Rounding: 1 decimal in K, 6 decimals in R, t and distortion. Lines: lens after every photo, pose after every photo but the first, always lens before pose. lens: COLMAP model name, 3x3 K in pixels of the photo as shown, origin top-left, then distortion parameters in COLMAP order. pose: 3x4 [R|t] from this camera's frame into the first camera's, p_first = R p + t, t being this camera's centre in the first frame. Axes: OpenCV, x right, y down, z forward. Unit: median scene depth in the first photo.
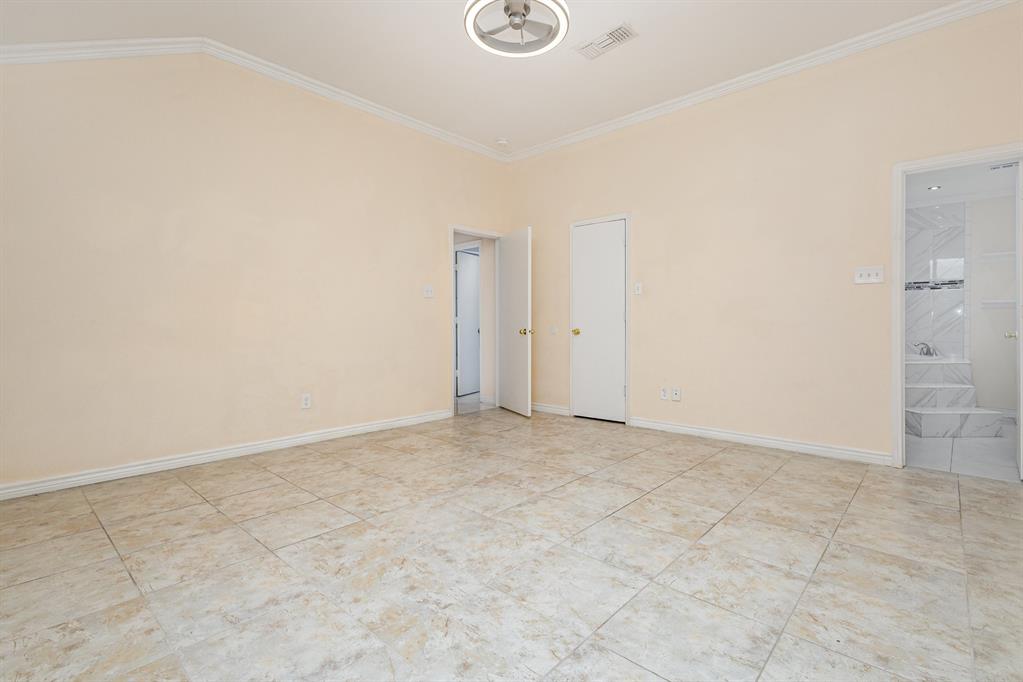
lens RADIAL K [[472.9, 0, 510.4], [0, 472.9, 332.8], [0, 0, 1]] dist [0.002826, 0.000937]
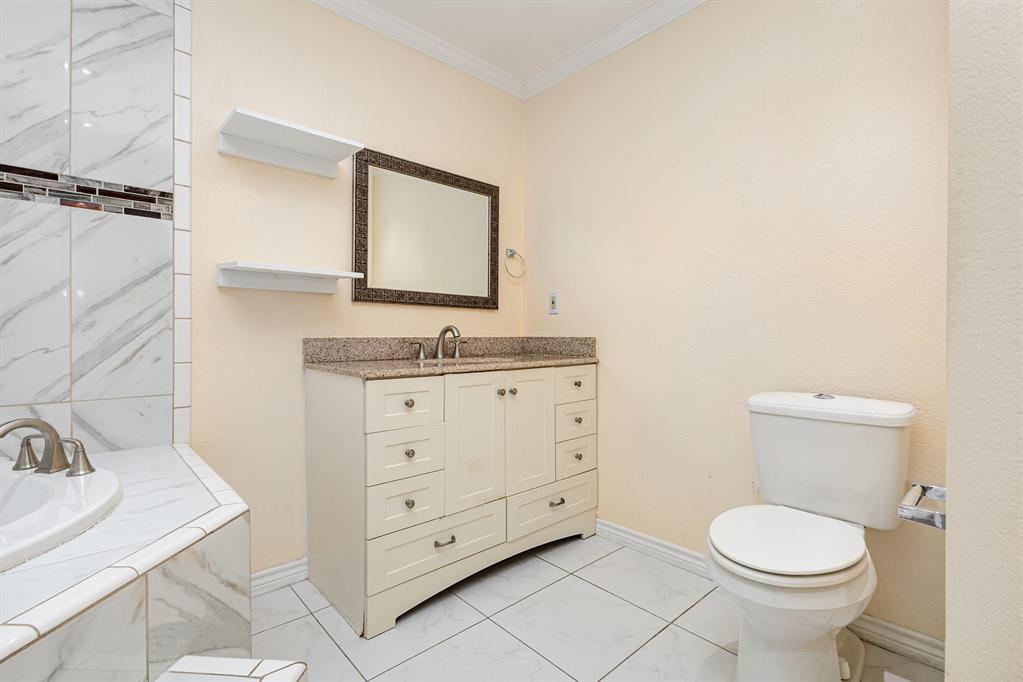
lens RADIAL K [[472.9, 0, 511.1], [0, 472.9, 335.7], [0, 0, 1]] dist [0.002826, 0.000937]
pose [[0.059534, -0.001064, 0.998226, 0.969312], [-0.001421, 0.999998, 0.001151, -0.028952], [-0.998225, -0.001487, 0.059533, 1.116604]]
